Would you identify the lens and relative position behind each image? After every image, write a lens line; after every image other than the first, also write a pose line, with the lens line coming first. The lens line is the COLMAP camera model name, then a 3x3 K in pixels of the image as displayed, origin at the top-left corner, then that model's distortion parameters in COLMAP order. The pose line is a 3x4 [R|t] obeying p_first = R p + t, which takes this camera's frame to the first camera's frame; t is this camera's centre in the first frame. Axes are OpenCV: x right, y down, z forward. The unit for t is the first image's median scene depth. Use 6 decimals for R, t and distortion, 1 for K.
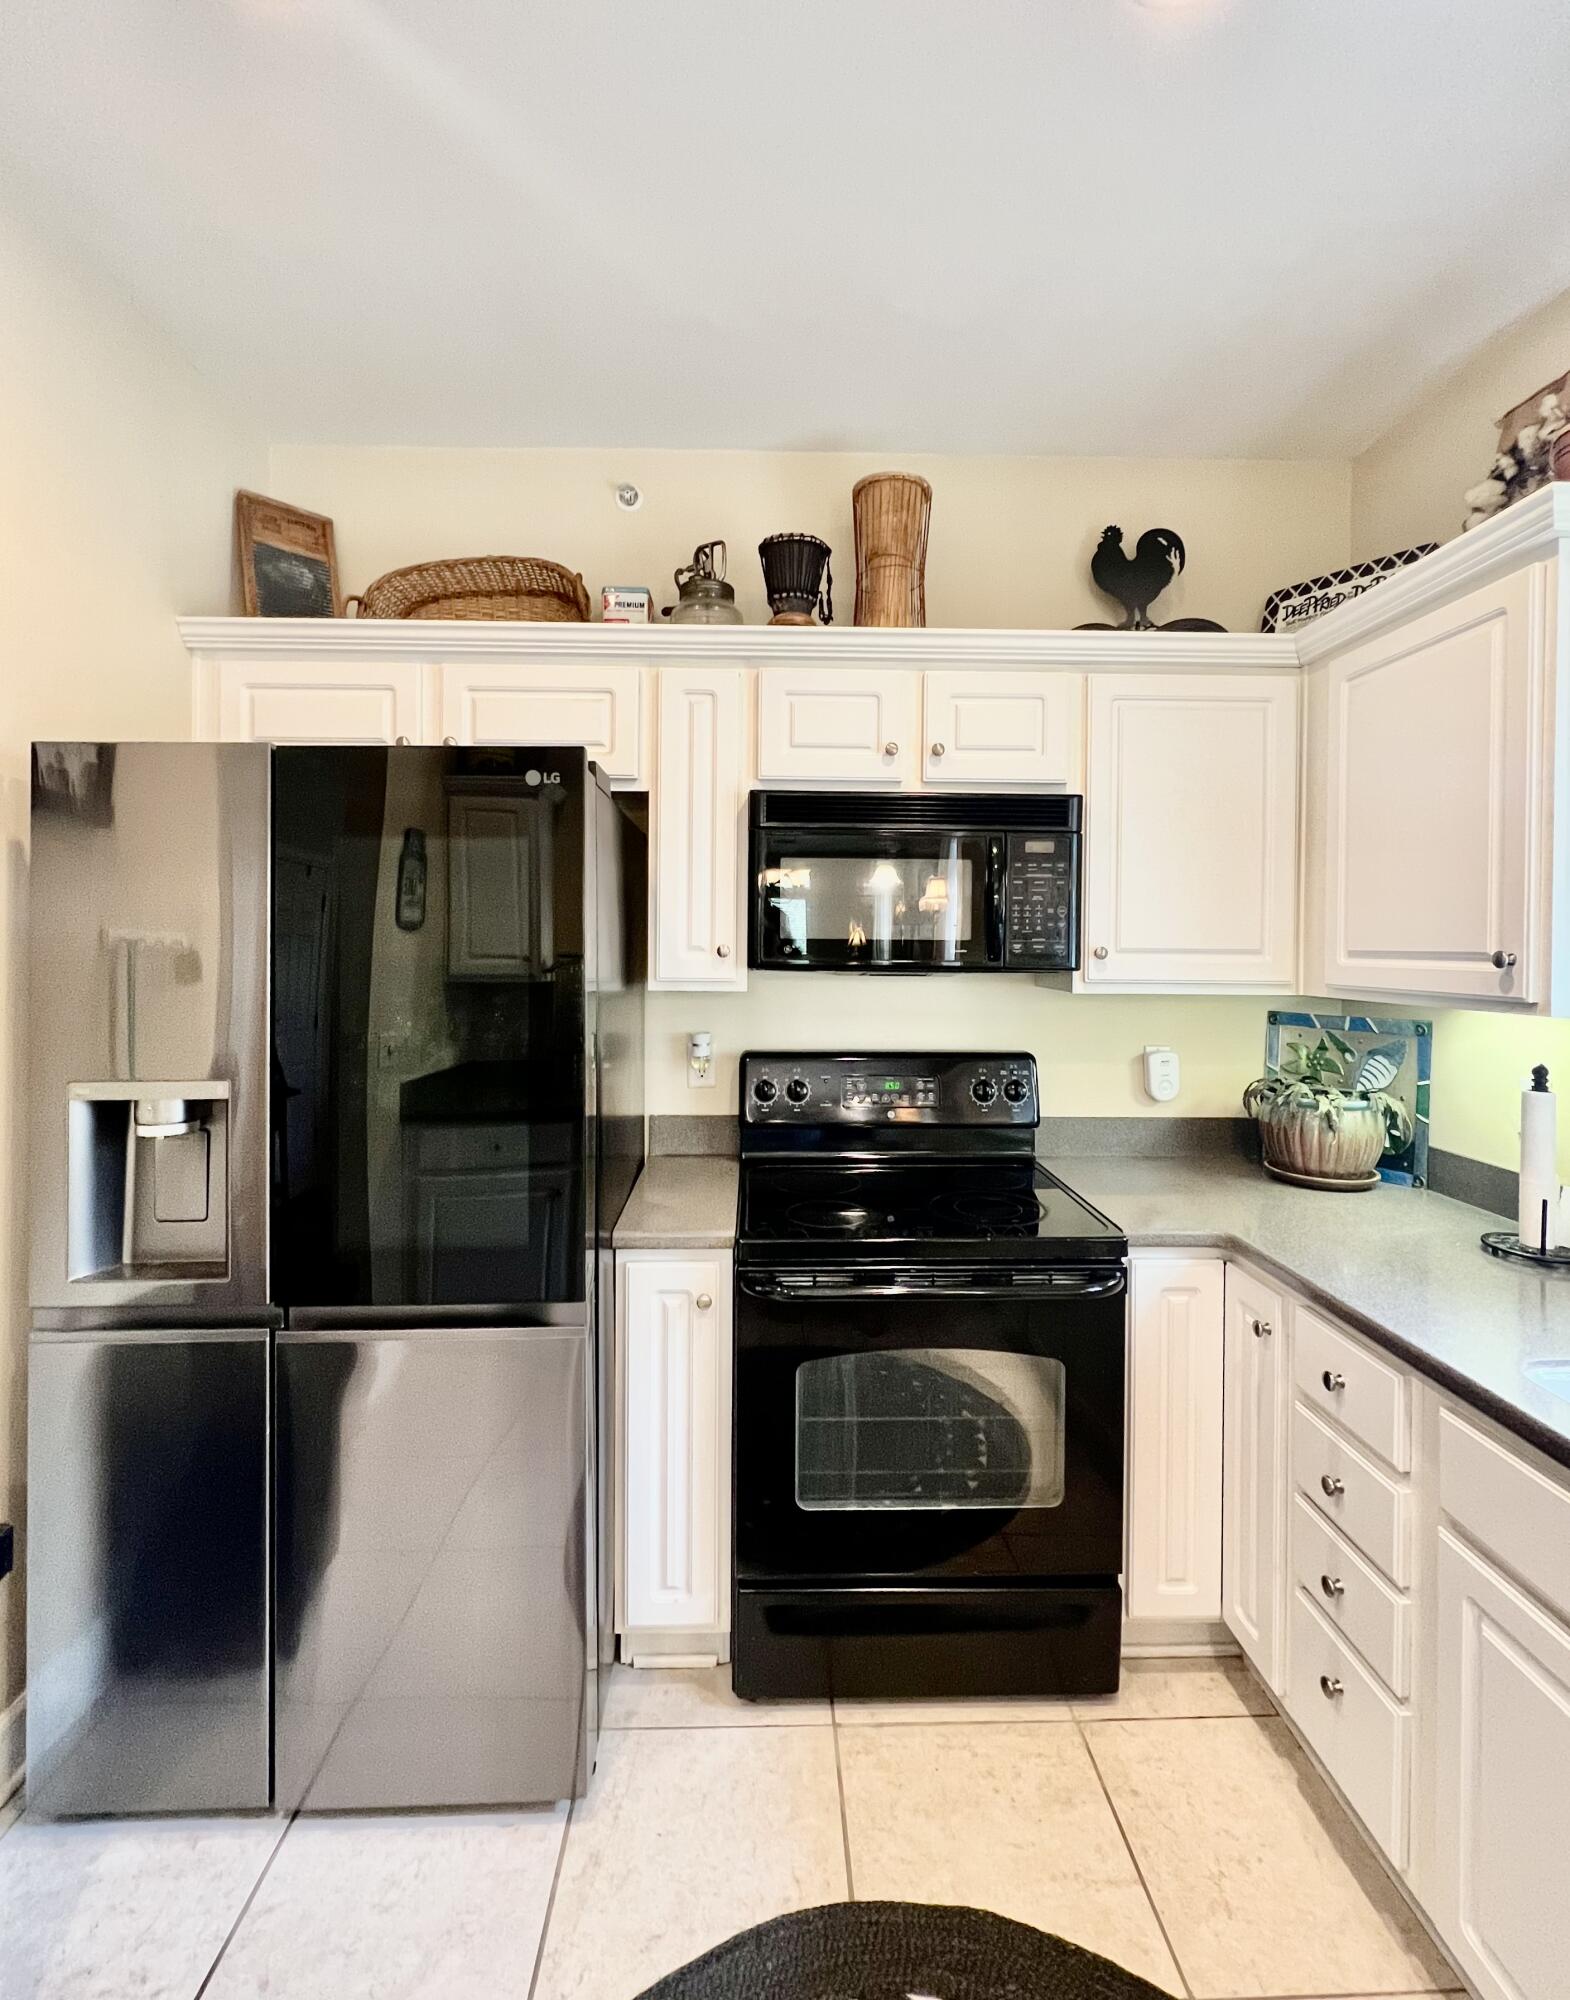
lens RADIAL K [[906.3, 0, 782.6], [0, 906.3, 952.3], [0, 0, 1]] dist [-0.020178, 0.007729]
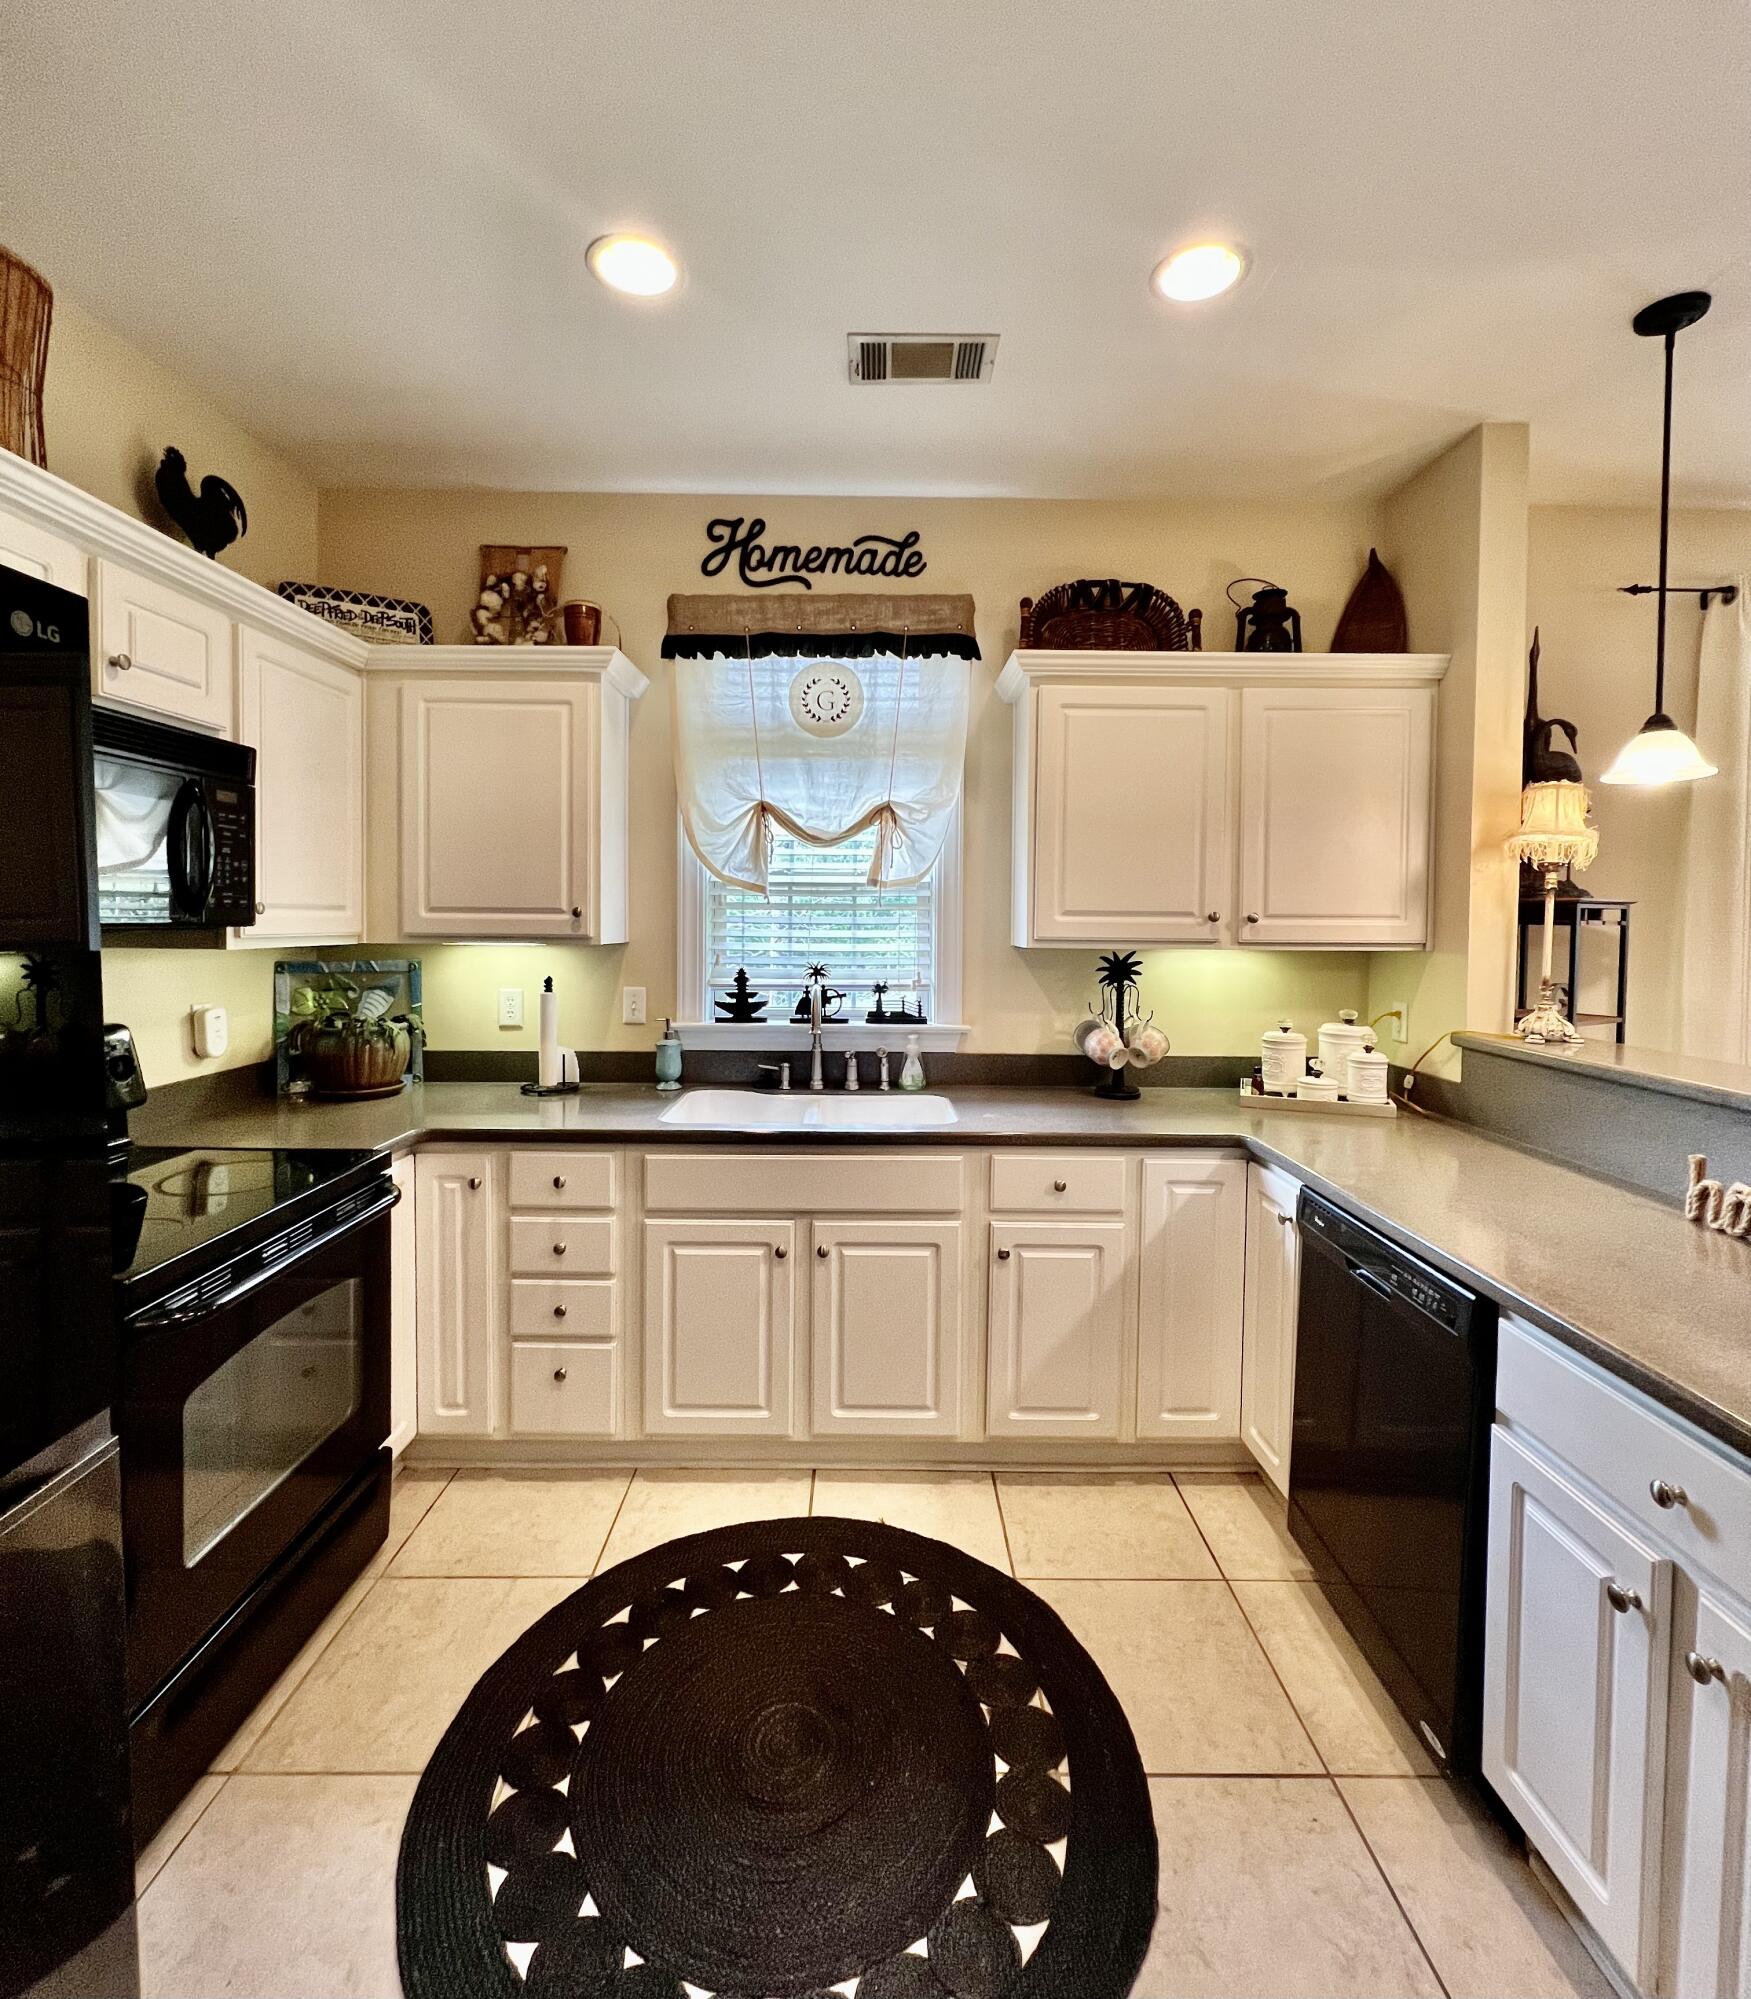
lens RADIAL K [[925.0, 0, 877.8], [0, 925.0, 949.4], [0, 0, 1]] dist [0.001430, -0.000439]
pose [[0.019080, -0.039873, 0.999023, -0.662550], [-0.000639, 0.999204, 0.039893, 0.005900], [-0.999818, -0.001400, 0.019039, 0.281779]]
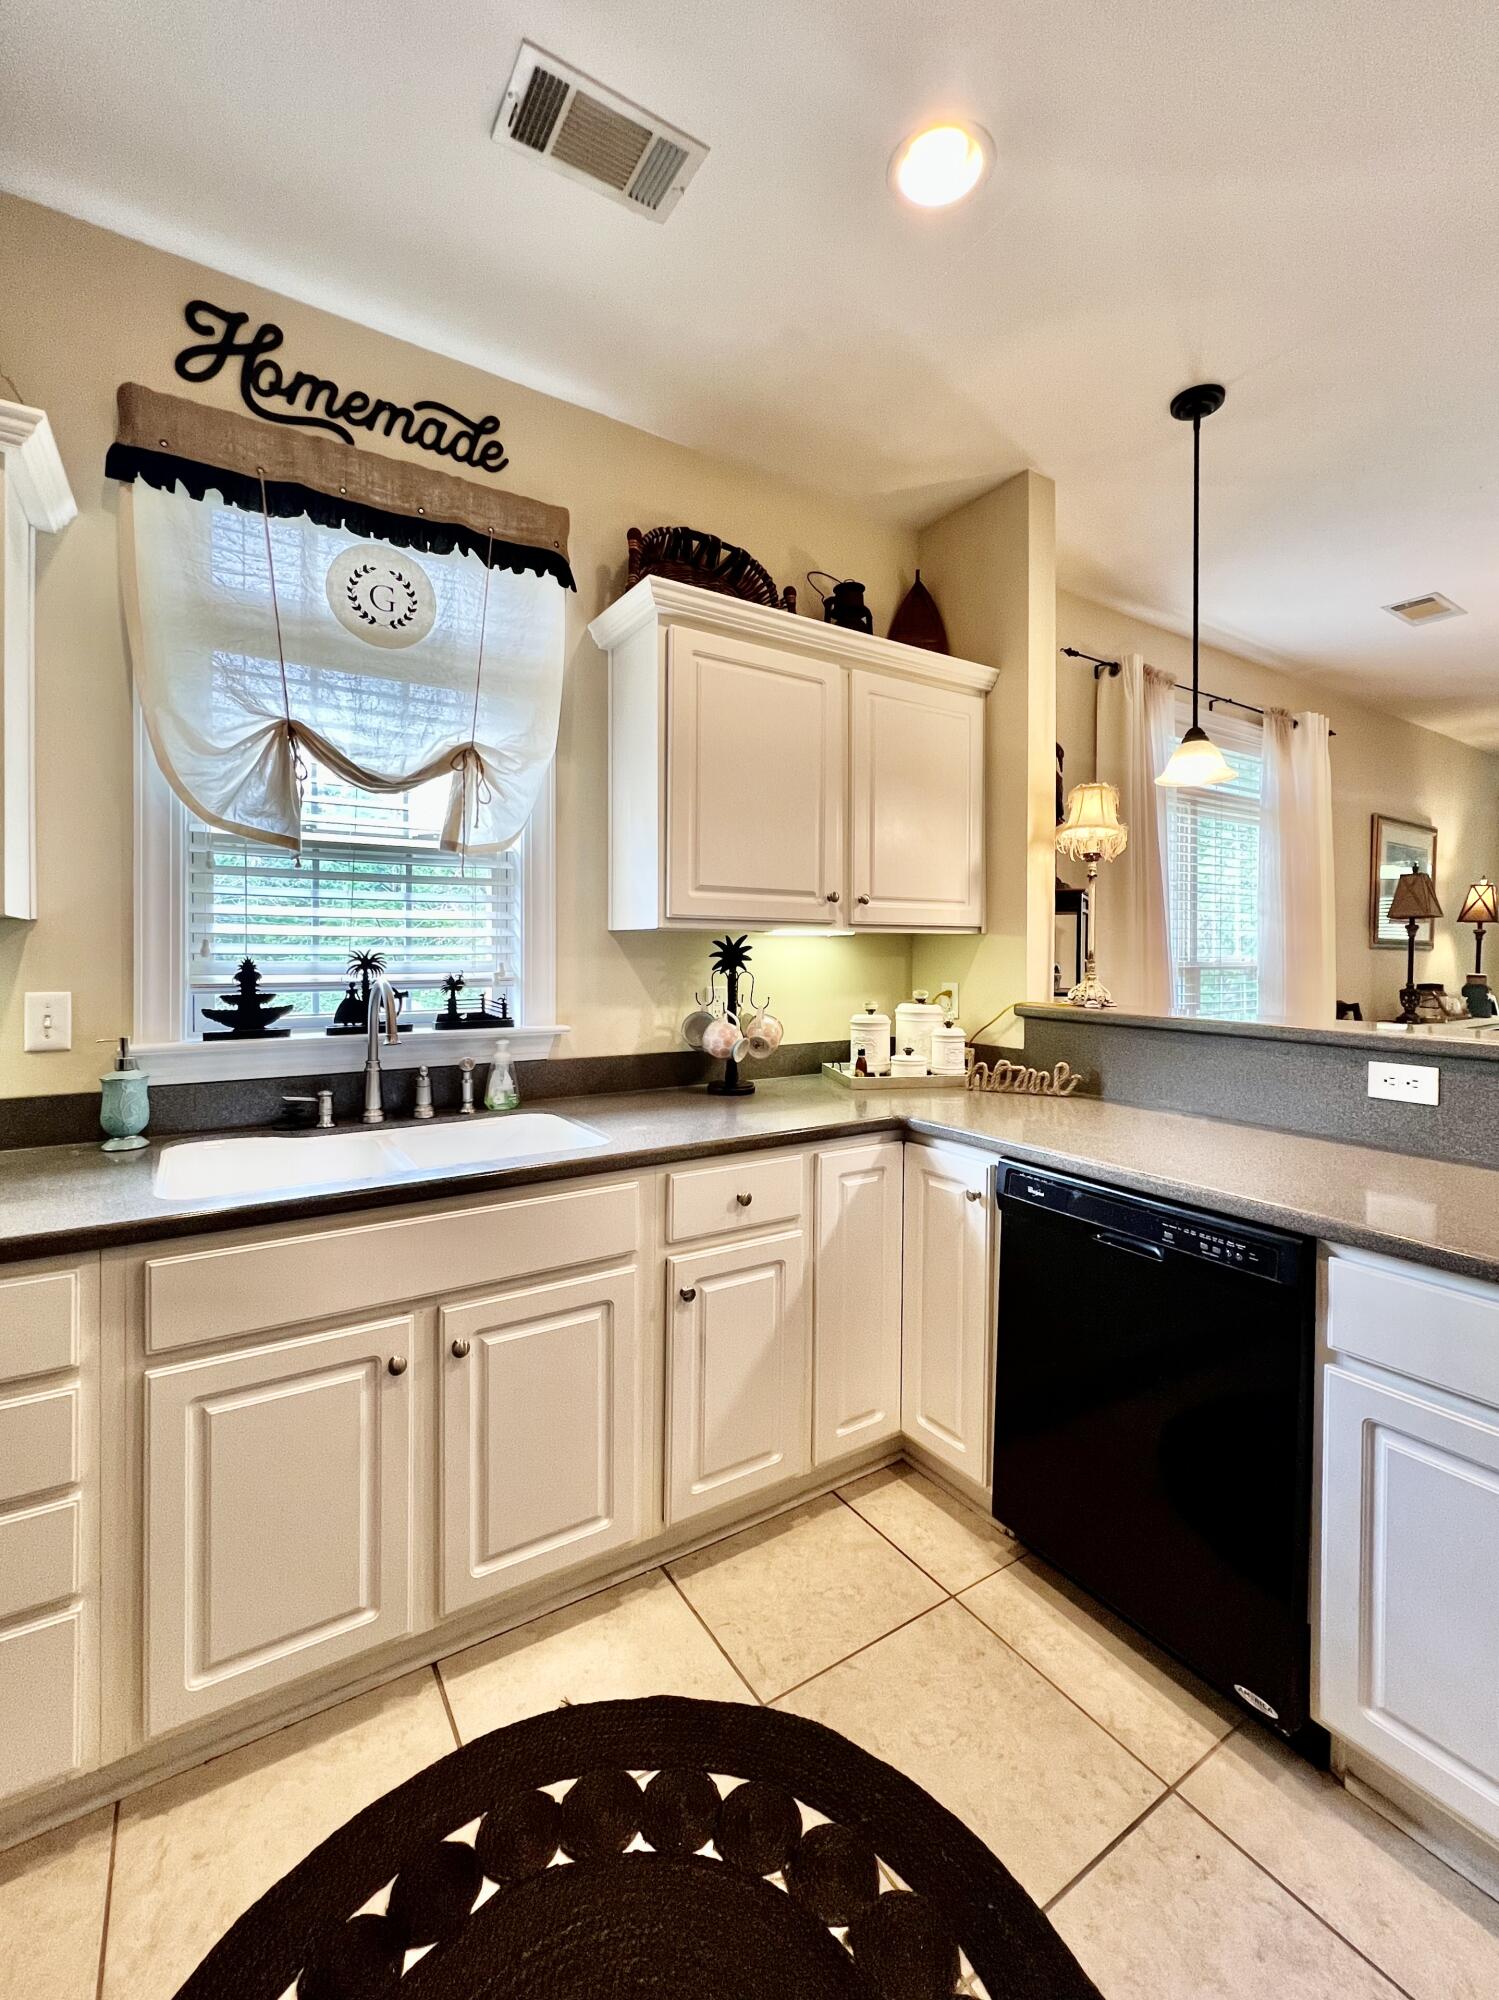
lens RADIAL K [[840.1, 0, 745.7], [0, 840.1, 958.4], [0, 0, 1]] dist [-0.000937, 0.000295]
pose [[-0.518590, -0.017257, 0.854849, -0.291511], [-0.001451, 0.999813, 0.019304, 0.071126], [-0.855022, 0.008771, -0.518518, 0.524856]]
